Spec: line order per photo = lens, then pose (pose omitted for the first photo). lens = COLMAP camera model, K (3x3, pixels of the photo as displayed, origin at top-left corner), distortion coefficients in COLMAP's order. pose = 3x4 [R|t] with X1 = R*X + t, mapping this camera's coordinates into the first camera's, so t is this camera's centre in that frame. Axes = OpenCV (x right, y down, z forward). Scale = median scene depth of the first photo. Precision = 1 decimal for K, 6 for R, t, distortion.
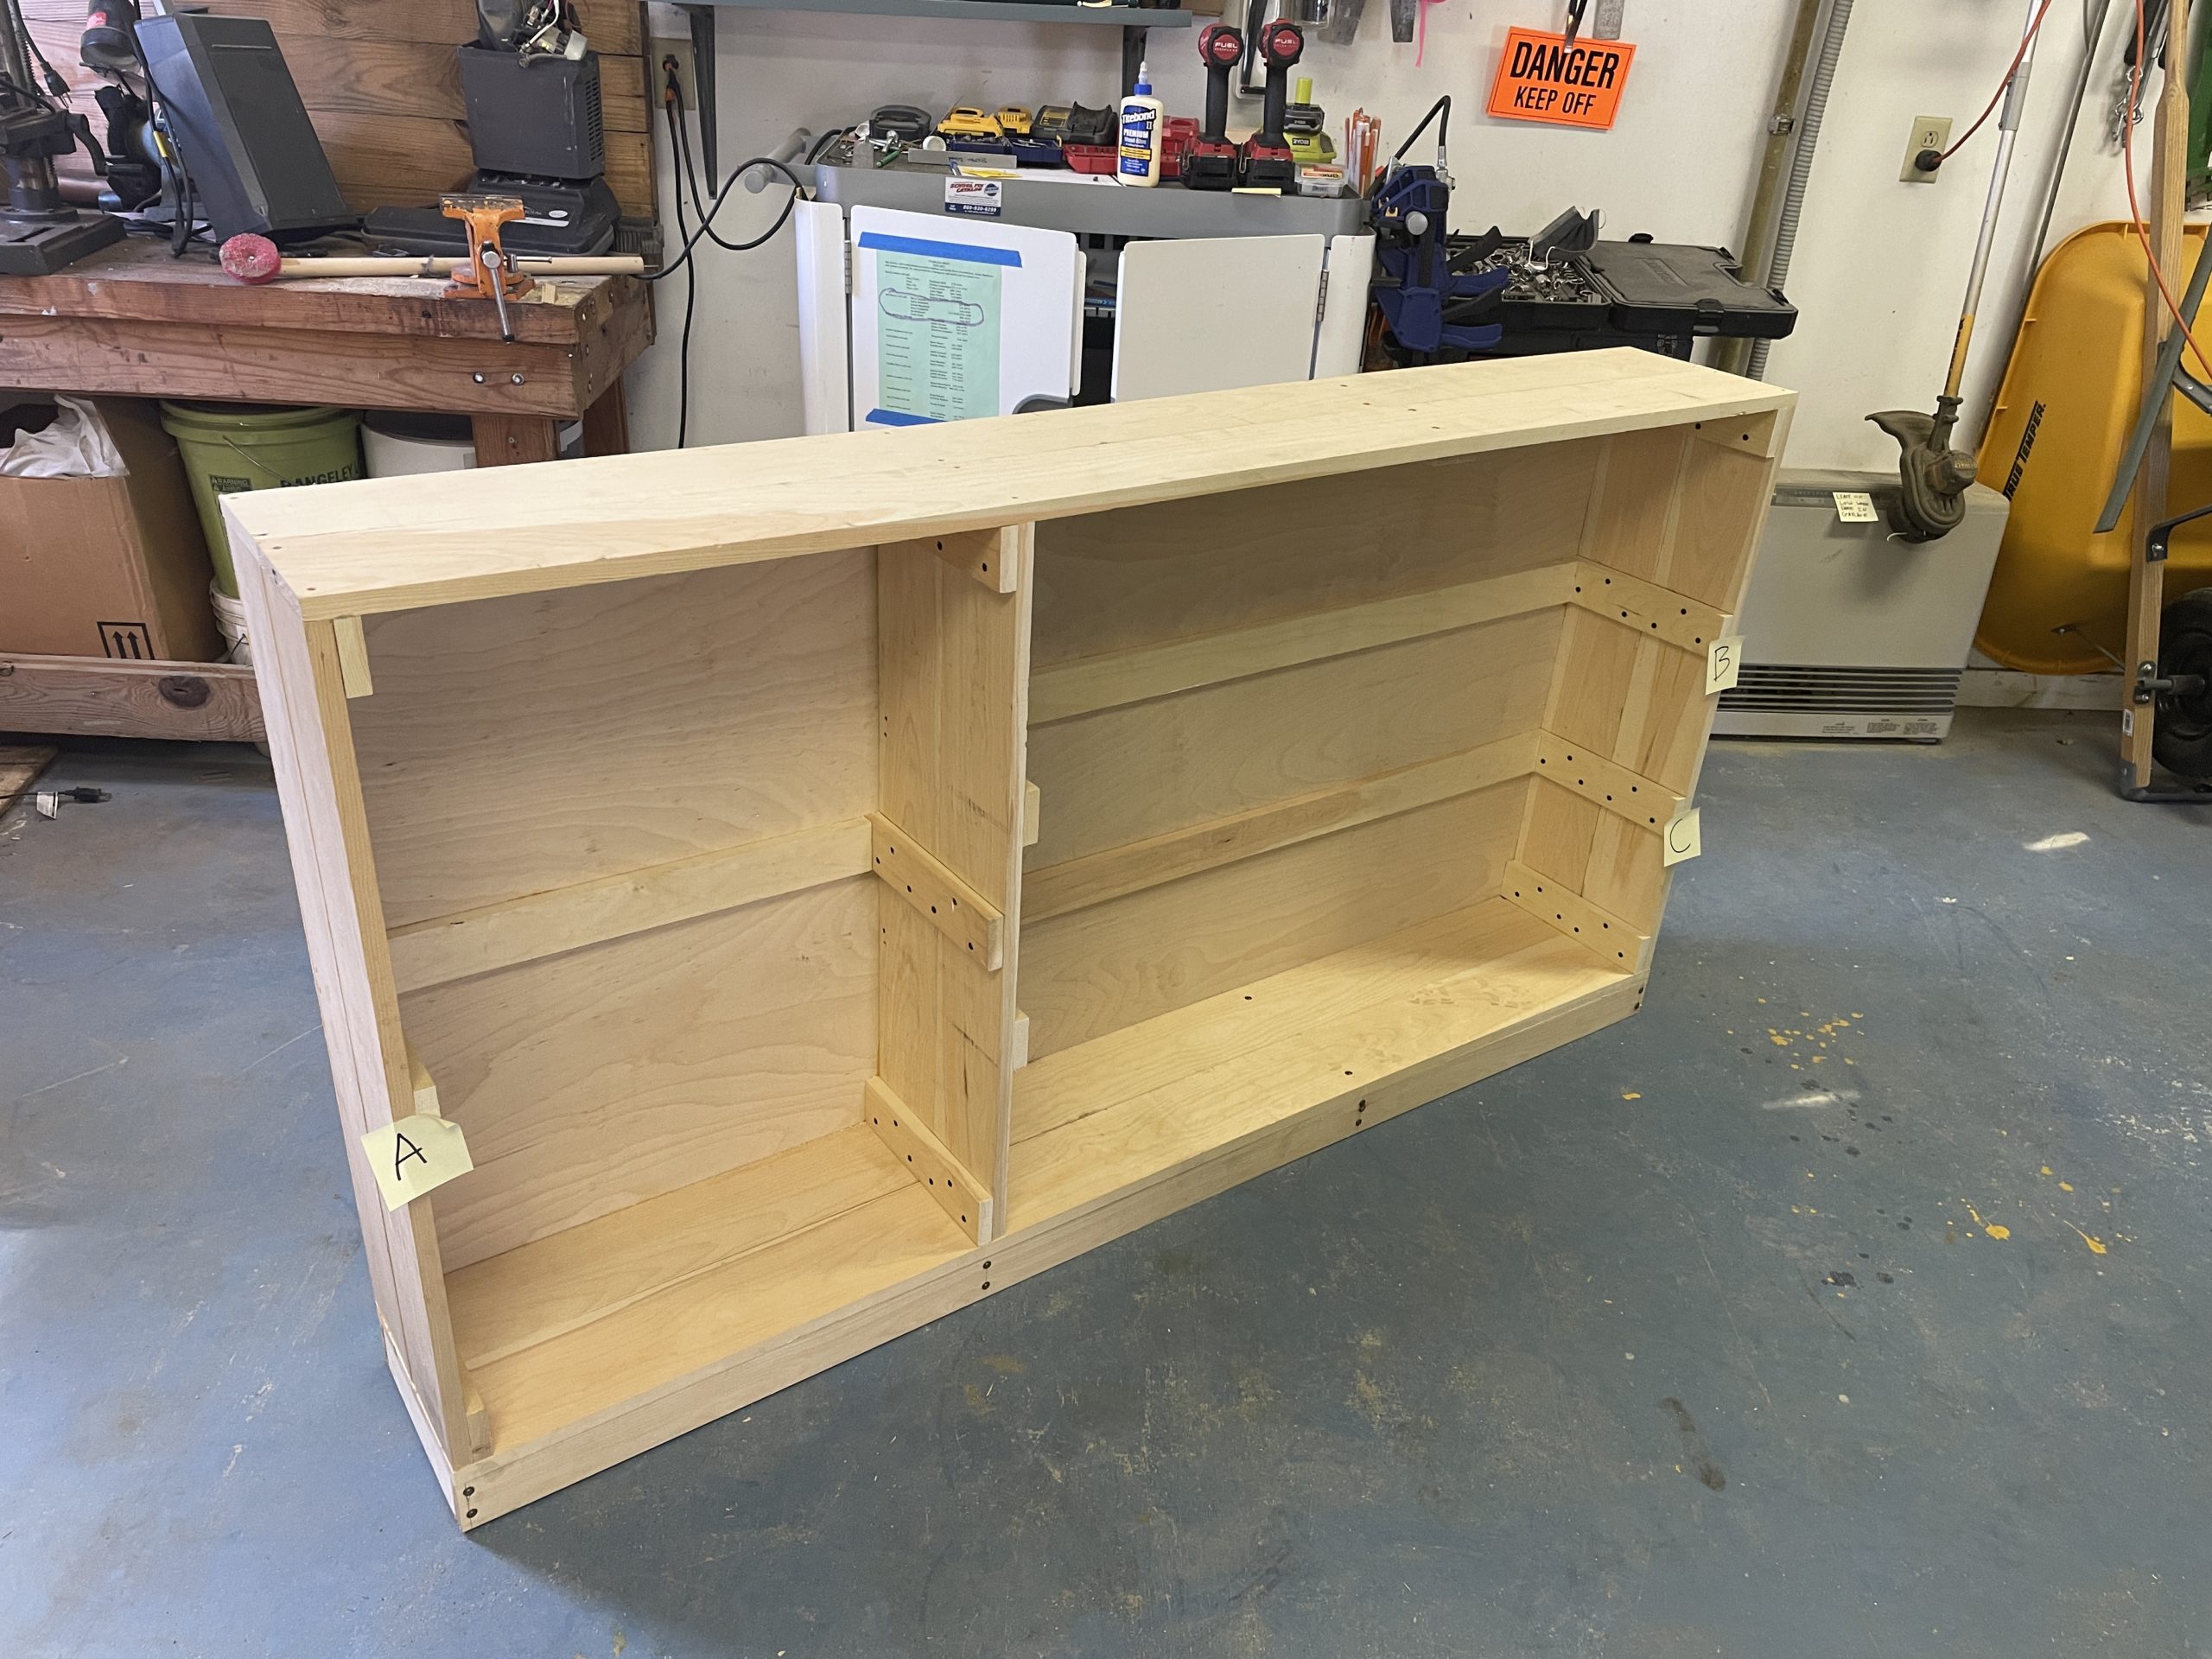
lens RADIAL K [[1651.8, 0, 1114.7], [0, 1651.8, 830.1], [0, 0, 1]] dist [0.029979, -0.042582]
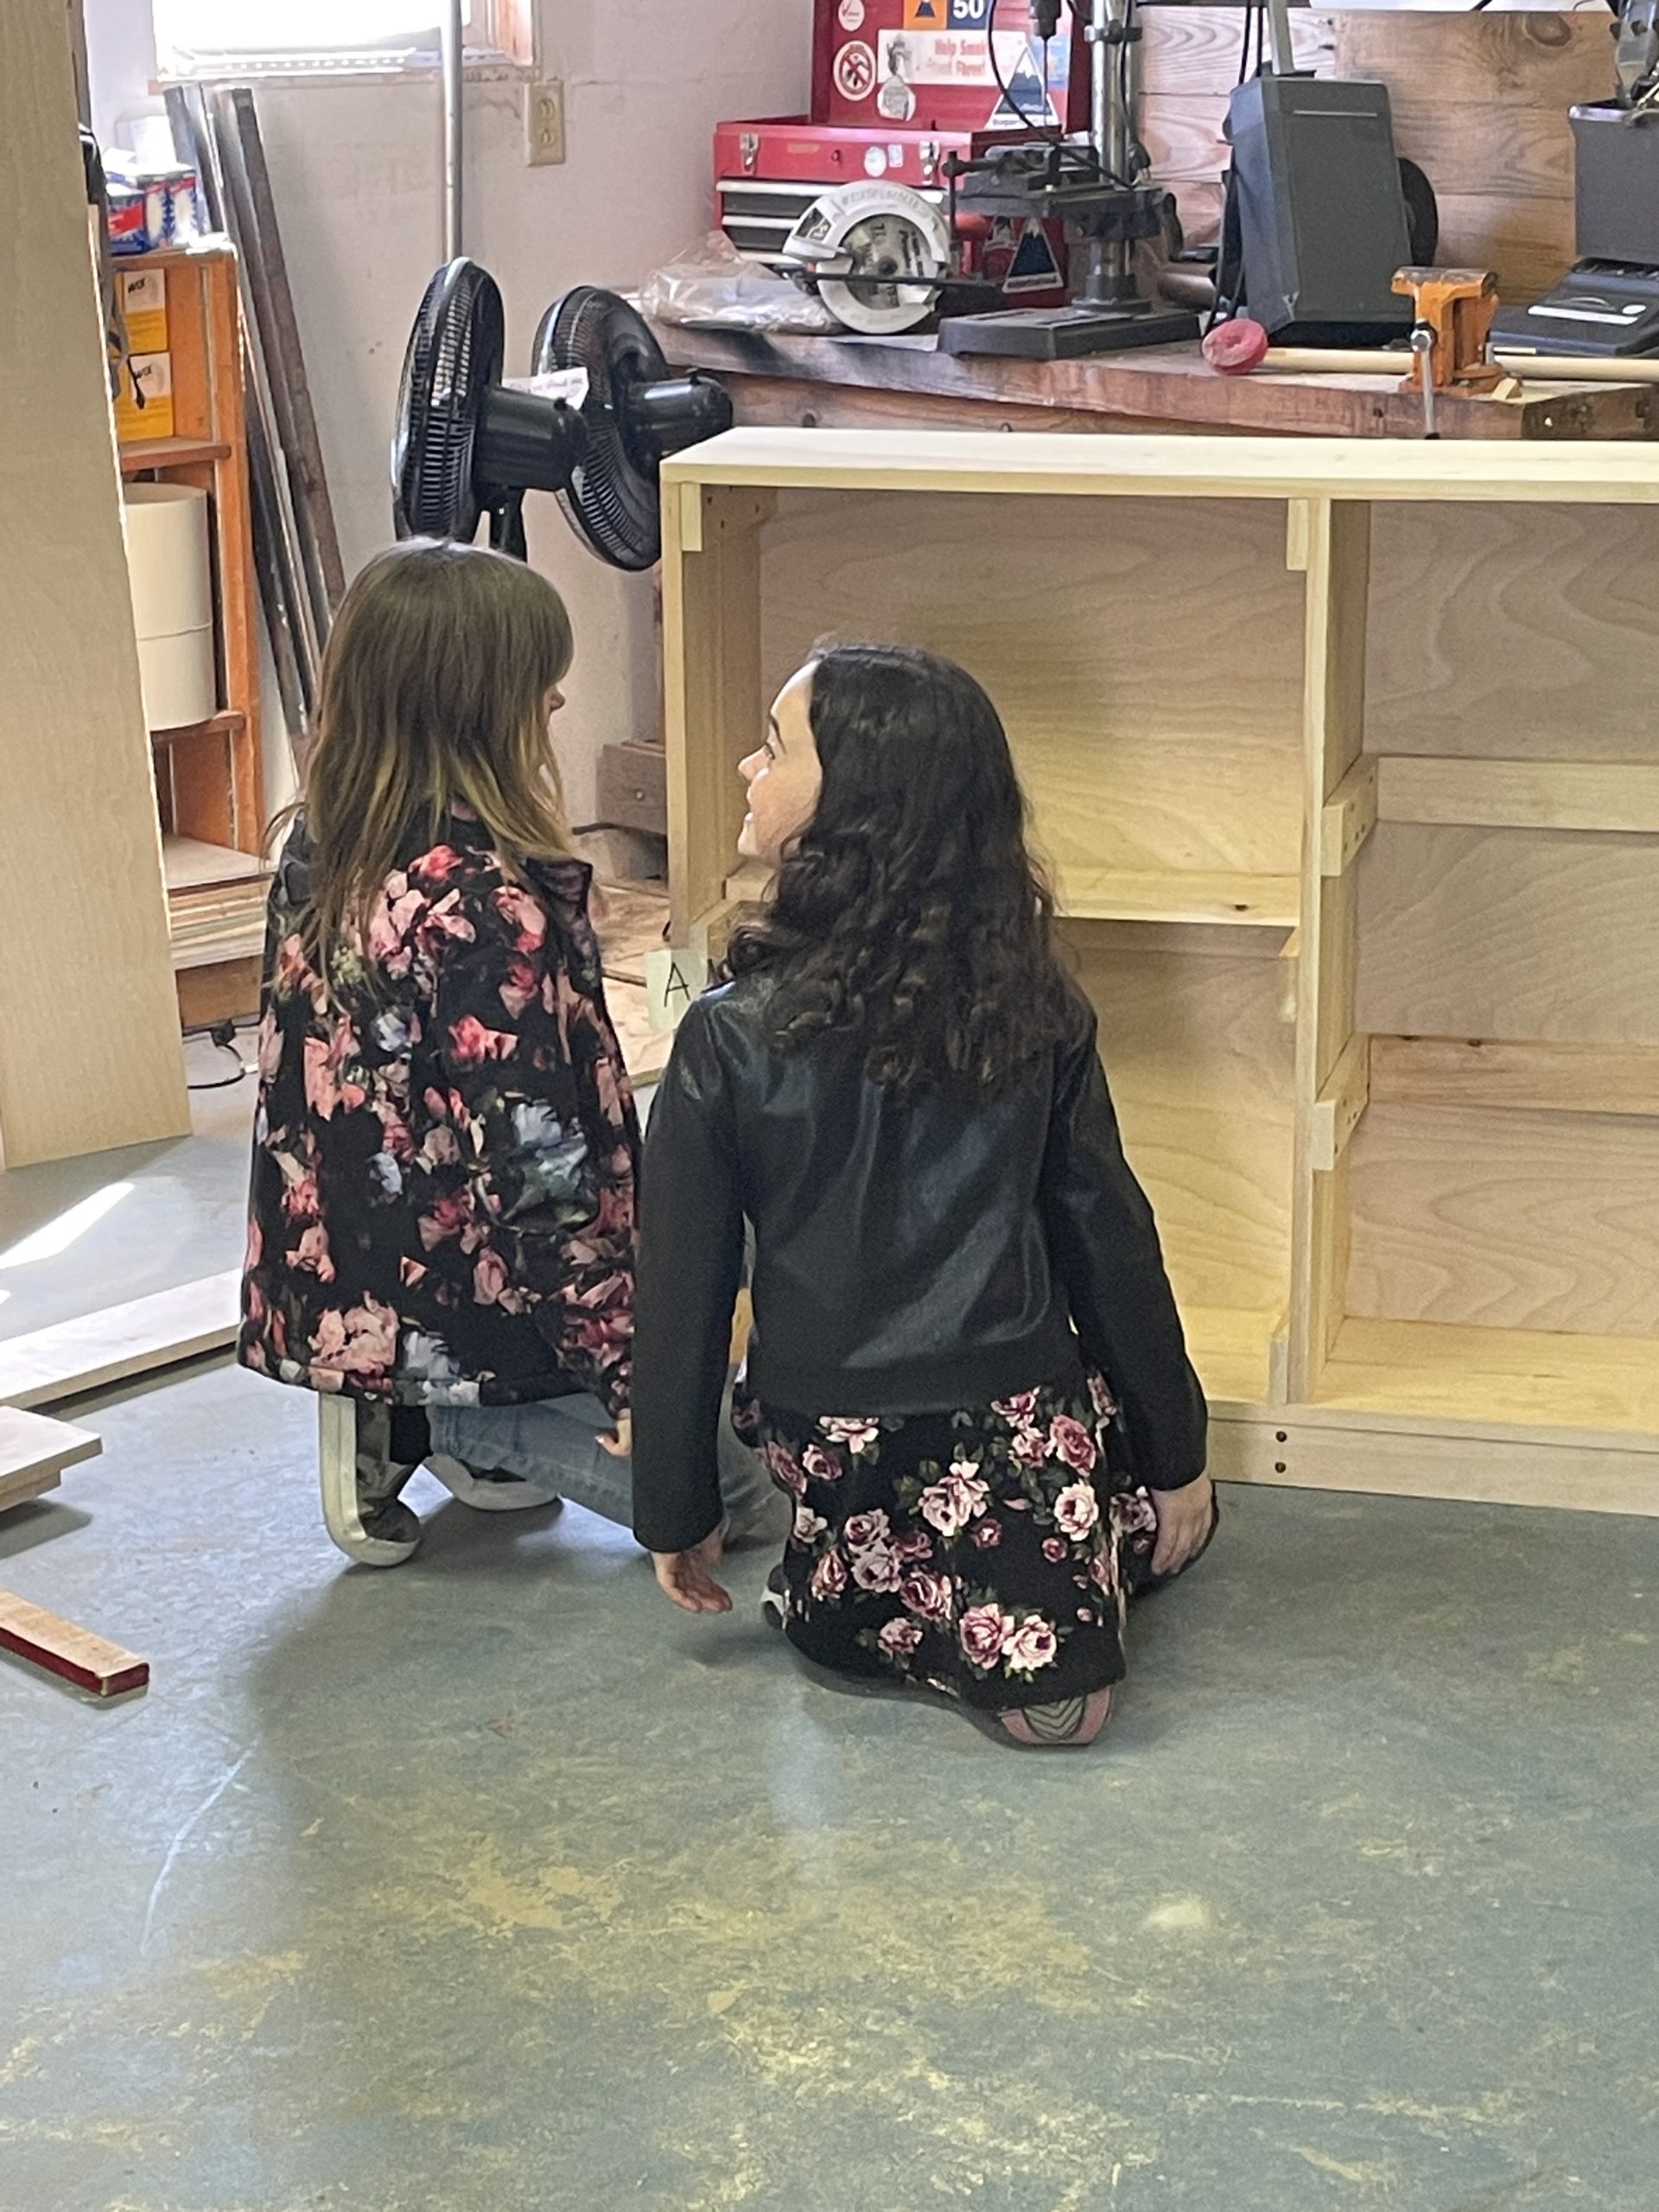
lens RADIAL K [[4268.7, 0, 827.6], [0, 4268.7, 1106.8], [0, 0, 1]] dist [0.069763, 0.000000]
pose [[0.649605, 0.138734, -0.747507, 1.015314], [-0.312139, 0.945191, -0.095834, 0.290385], [0.693241, 0.295580, 0.657305, -0.450320]]
